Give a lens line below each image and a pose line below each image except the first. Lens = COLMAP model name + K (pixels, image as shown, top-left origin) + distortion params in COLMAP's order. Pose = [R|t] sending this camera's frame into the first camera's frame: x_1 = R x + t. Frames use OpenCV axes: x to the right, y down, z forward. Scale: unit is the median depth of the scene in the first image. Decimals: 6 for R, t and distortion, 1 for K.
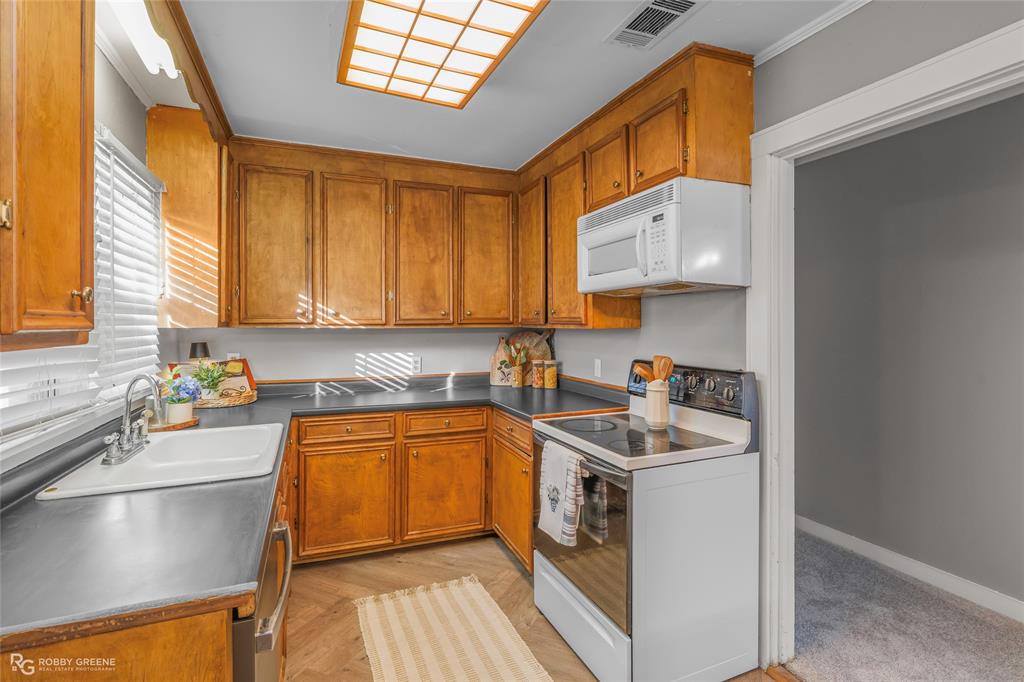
lens RADIAL K [[501.1, 0, 524.5], [0, 501.1, 322.4], [0, 0, 1]] dist [-0.002630, -0.000392]
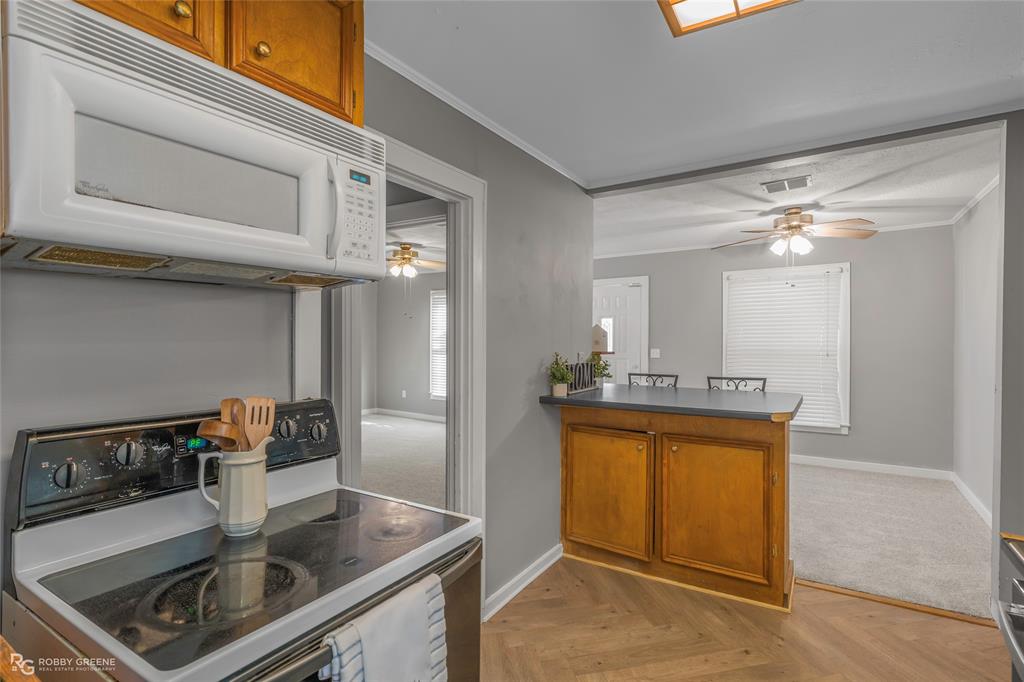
lens RADIAL K [[501.1, 0, 524.5], [0, 501.1, 322.4], [0, 0, 1]] dist [-0.002630, -0.000392]
pose [[-0.575548, 0.027928, 0.817291, -0.258924], [-0.005616, 0.999258, -0.038101, 0.003405], [-0.817749, -0.026519, -0.574964, 0.798003]]
